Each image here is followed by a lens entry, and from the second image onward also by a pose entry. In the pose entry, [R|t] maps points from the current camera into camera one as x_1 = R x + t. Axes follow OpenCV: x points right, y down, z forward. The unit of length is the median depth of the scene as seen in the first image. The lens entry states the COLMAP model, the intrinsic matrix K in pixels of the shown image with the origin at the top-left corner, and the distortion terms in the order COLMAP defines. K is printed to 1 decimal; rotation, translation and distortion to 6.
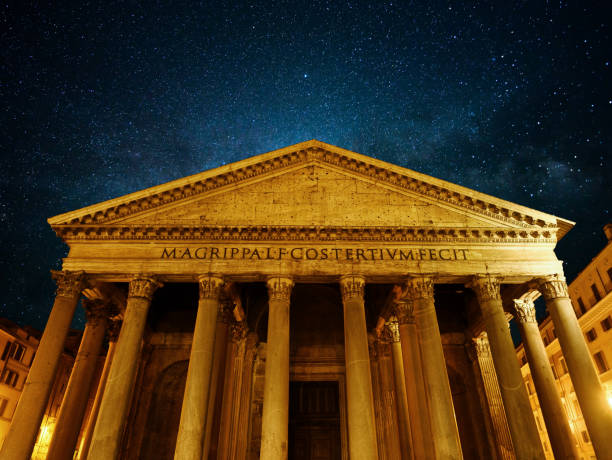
lens RADIAL K [[408.0, 0, 305.4], [0, 408.0, 224.2], [0, 0, 1]] dist [-0.009784, 0.020539]
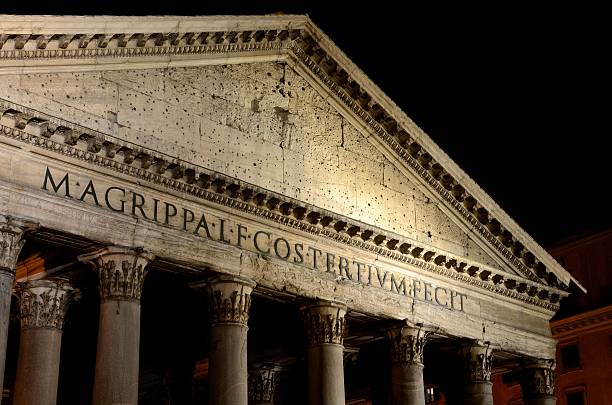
lens RADIAL K [[1091.3, 0, 283.4], [0, 1091.3, 214.3], [0, 0, 1]] dist [0.362787, 0.000000]
pose [[0.746203, 0.237684, 0.621842, -0.906414], [-0.356595, 0.931491, 0.071869, -0.076263], [-0.562158, -0.275375, 0.779838, -0.133084]]
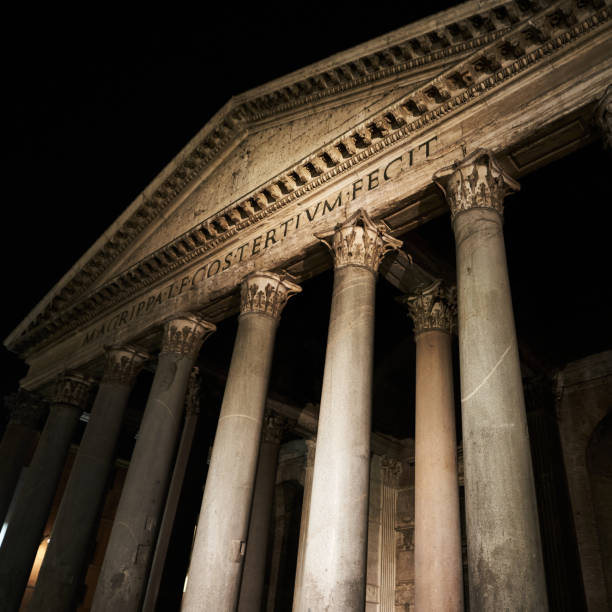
lens RADIAL K [[563.4, 0, 395.8], [0, 563.4, 319.8], [0, 0, 1]] dist [-0.020227, 0.000000]
pose [[0.793414, -0.312726, -0.522203, 0.633150], [0.316297, 0.944822, -0.085246, 0.297414], [0.520048, -0.097536, 0.848550, 0.431156]]
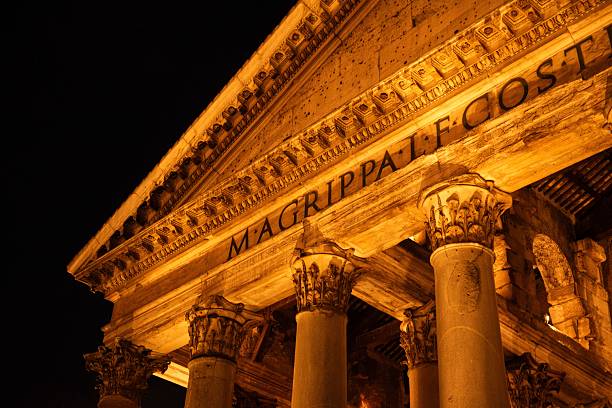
lens RADIAL K [[854.1, 0, 309.9], [0, 854.1, 207.1], [0, 0, 1]] dist [0.129513, 0.000000]
pose [[0.686857, -0.388718, -0.614106, 0.301539], [0.360678, 0.915872, -0.176324, 0.223593], [0.630982, -0.100385, 0.769275, 0.334444]]
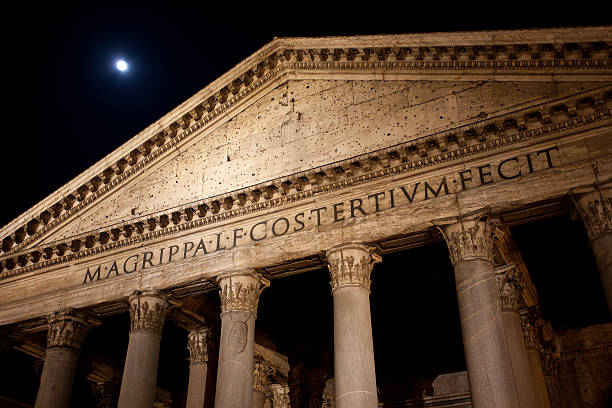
lens RADIAL K [[656.0, 0, 300.9], [0, 656.0, 199.6], [0, 0, 1]] dist [0.042702, 0.000000]
pose [[0.890712, -0.246114, -0.382178, 0.417939], [0.245763, 0.968009, -0.050594, 0.089937], [0.382403, -0.048860, 0.922703, 0.127105]]
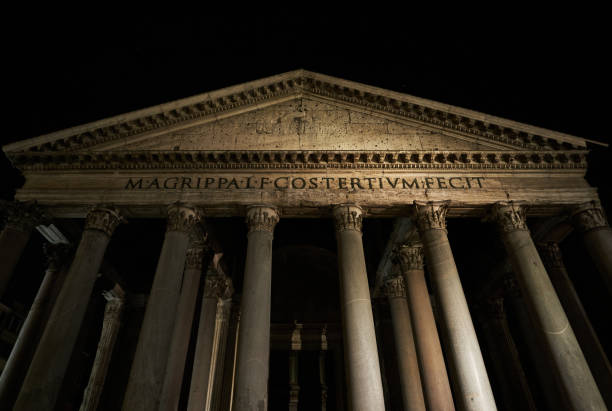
lens RADIAL K [[368.0, 0, 290.6], [0, 368.0, 204.2], [0, 0, 1]] dist [-0.013956, -0.007671]
pose [[0.999303, -0.009010, -0.036216, 0.025698], [0.006602, 0.997793, -0.066079, 0.167355], [0.036732, 0.065794, 0.997157, 0.231542]]
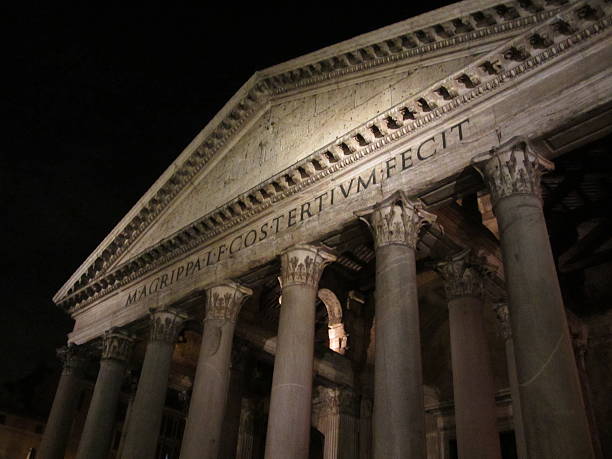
lens RADIAL K [[575.3, 0, 299.9], [0, 575.3, 221.4], [0, 0, 1]] dist [-0.066869, 0.000000]
pose [[0.704252, -0.358476, -0.612801, 0.635623], [0.328414, 0.929750, -0.166459, 0.224198], [0.629423, -0.084023, 0.772507, 0.348978]]
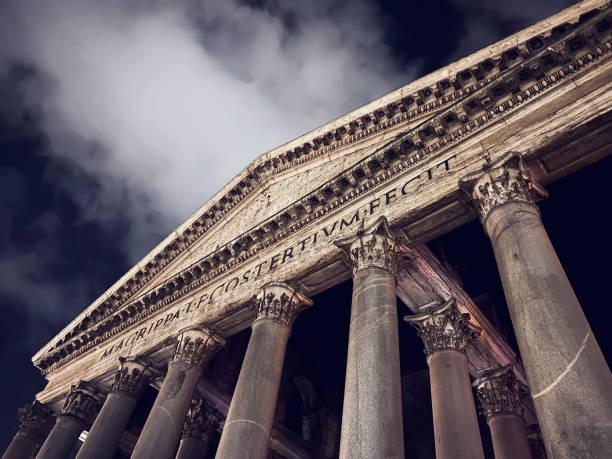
lens RADIAL K [[458.9, 0, 304.2], [0, 458.9, 230.0], [0, 0, 1]] dist [0.050445, -0.053429]
pose [[0.751188, -0.445176, -0.487375, 0.498857], [0.240466, 0.872170, -0.426024, 0.335830], [0.614729, 0.202827, 0.762213, 0.492768]]
